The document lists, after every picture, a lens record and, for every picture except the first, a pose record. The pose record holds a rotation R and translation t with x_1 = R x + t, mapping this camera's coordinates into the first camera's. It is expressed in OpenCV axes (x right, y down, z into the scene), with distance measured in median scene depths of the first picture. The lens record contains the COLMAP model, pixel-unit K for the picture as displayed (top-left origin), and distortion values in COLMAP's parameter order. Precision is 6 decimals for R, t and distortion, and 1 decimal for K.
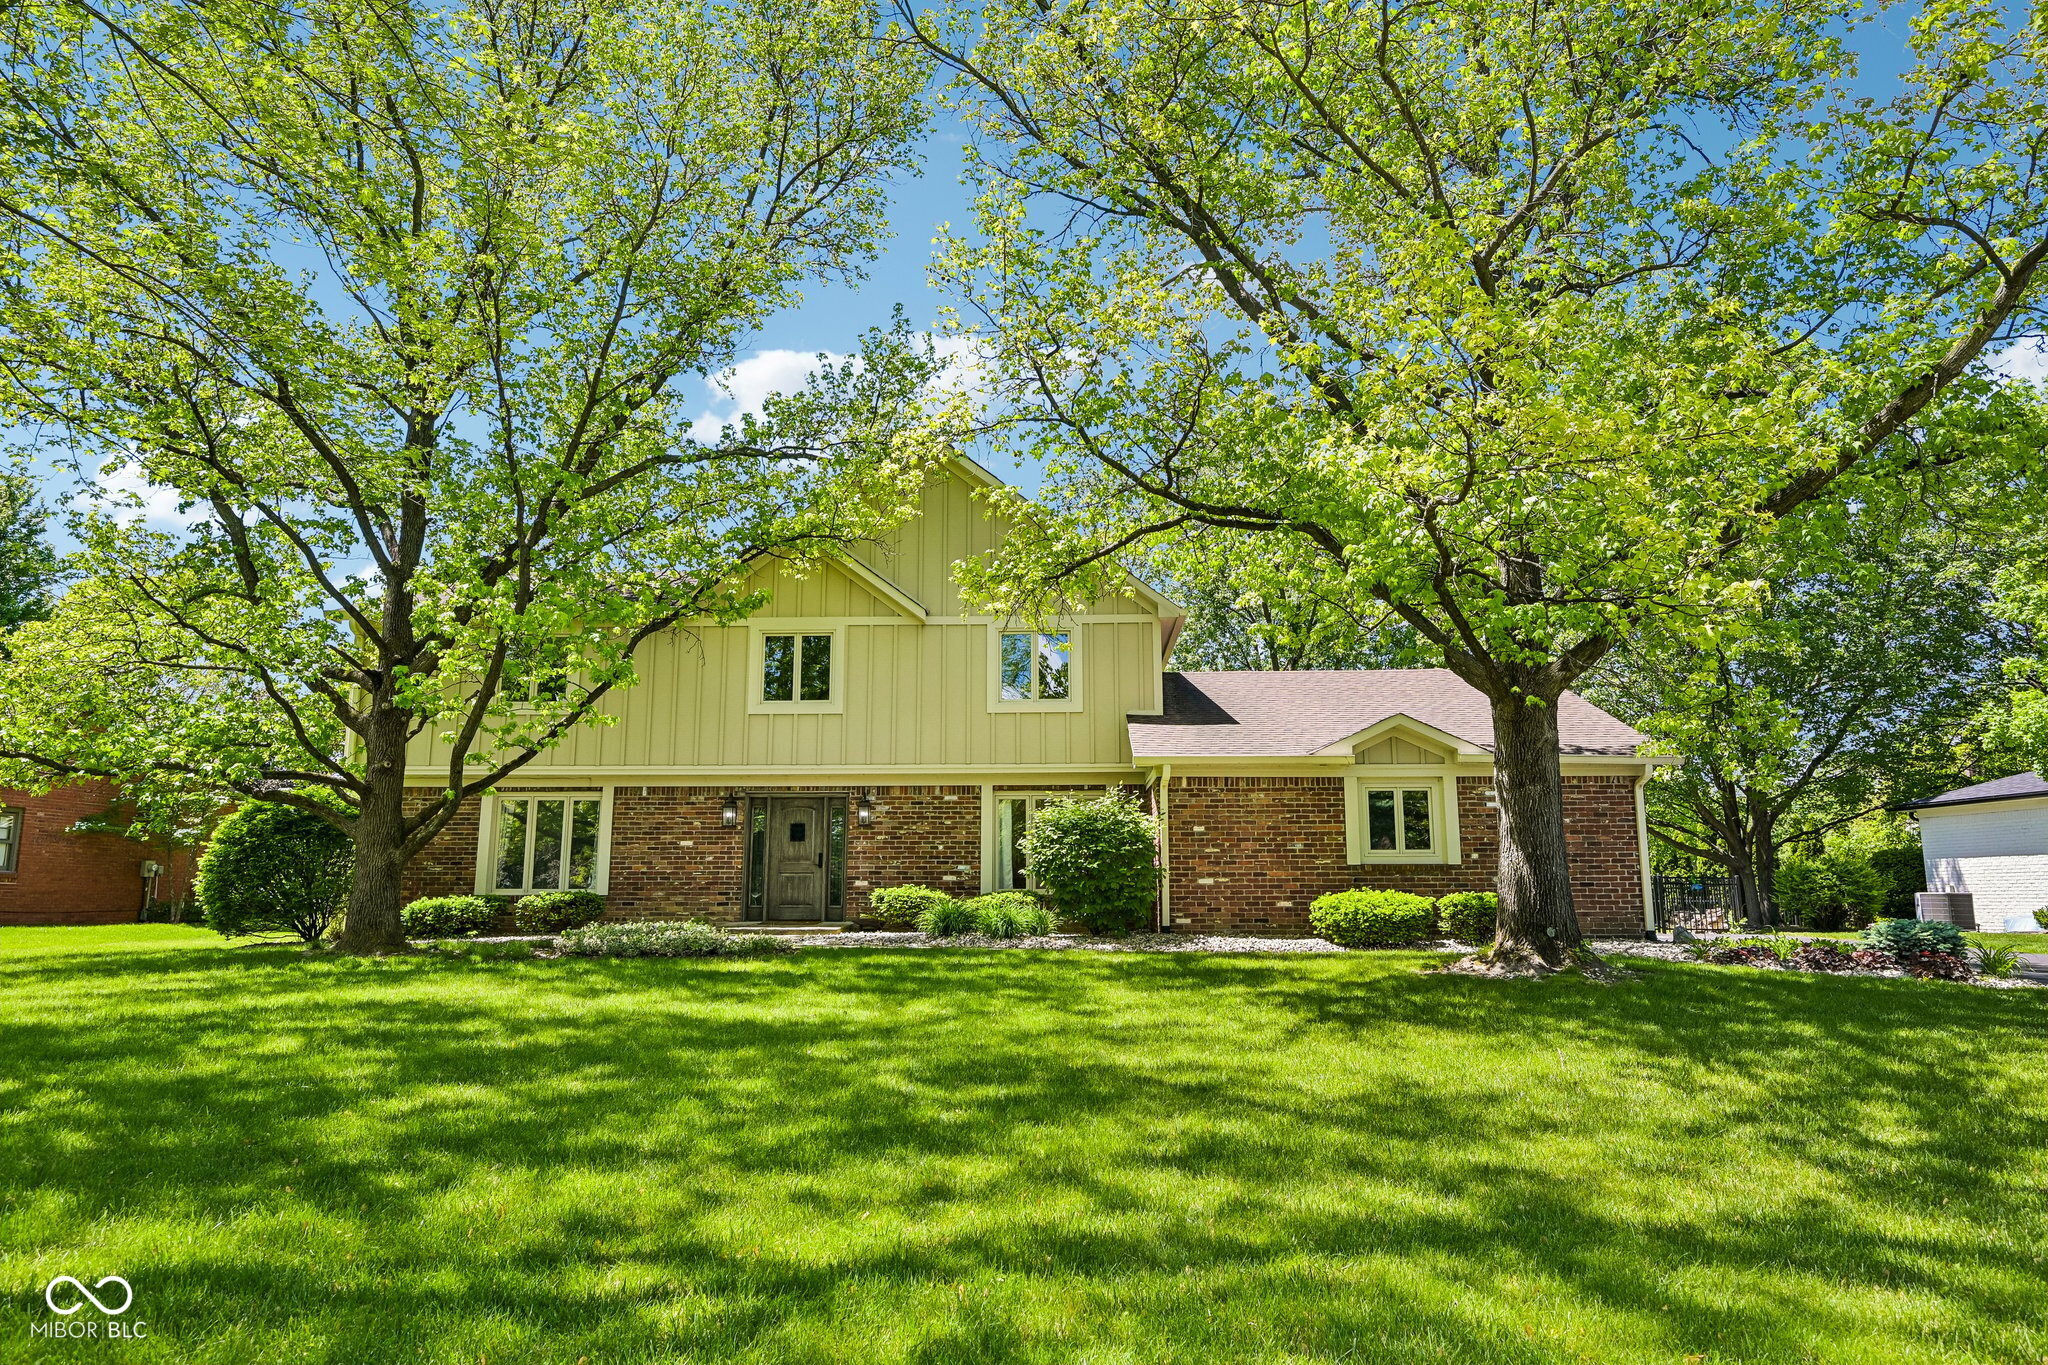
lens RADIAL K [[1250.6, 0, 1027.2], [0, 1250.6, 687.2], [0, 0, 1]] dist [-0.003469, -0.000634]
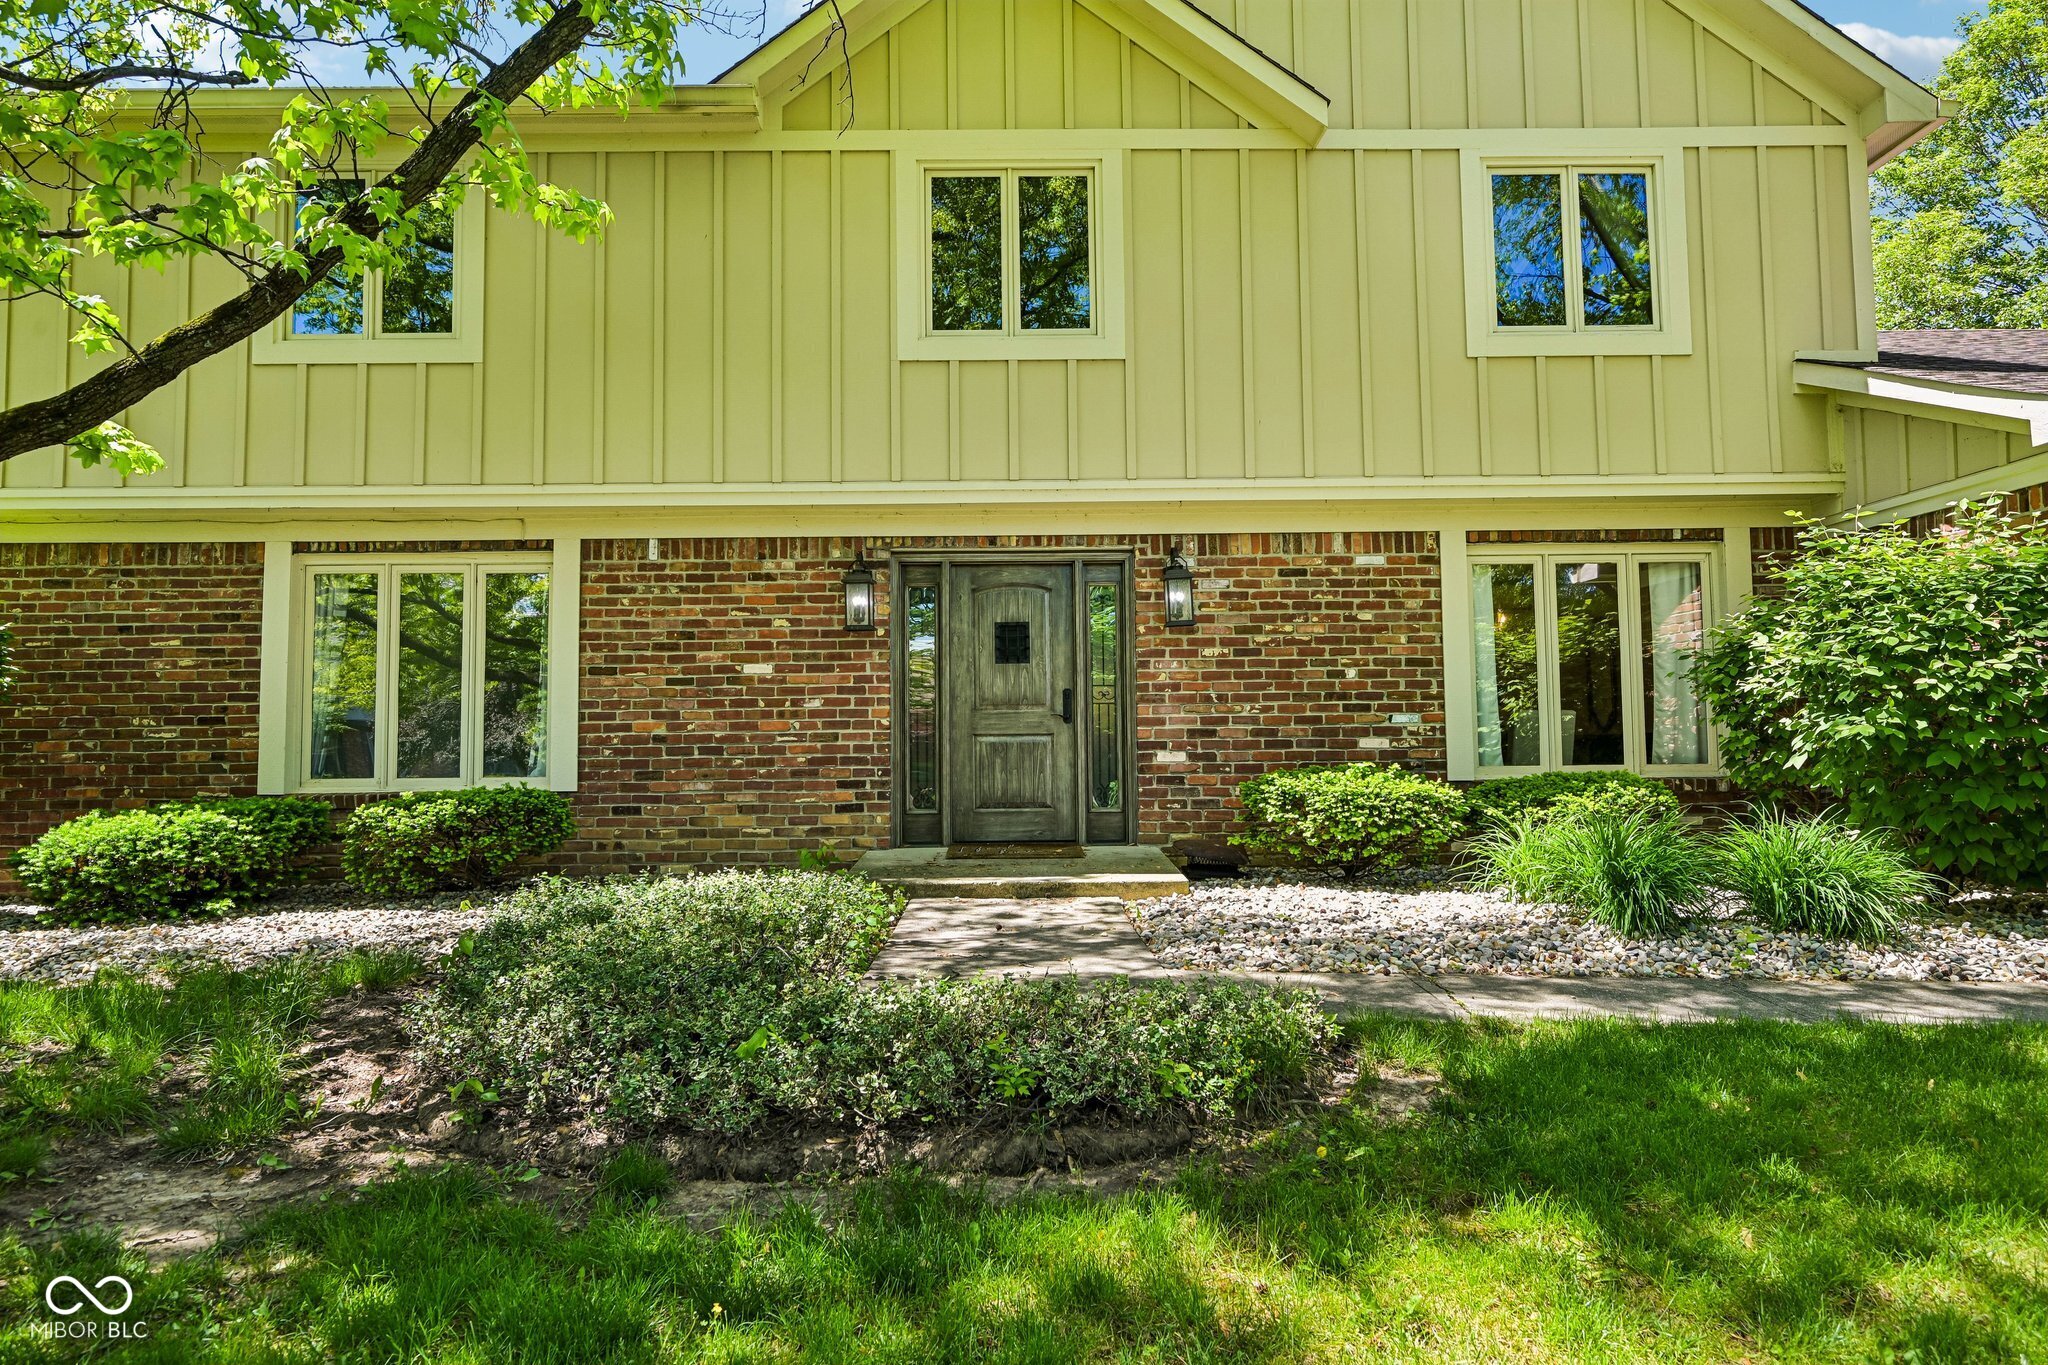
lens RADIAL K [[1250.6, 0, 1017.5], [0, 1250.6, 682.5], [0, 0, 1]] dist [-0.003469, -0.000634]
pose [[0.999120, -0.008565, 0.041064, -0.200949], [0.003688, 0.993080, 0.117381, 0.079335], [-0.041785, -0.117127, 0.992238, 0.570295]]
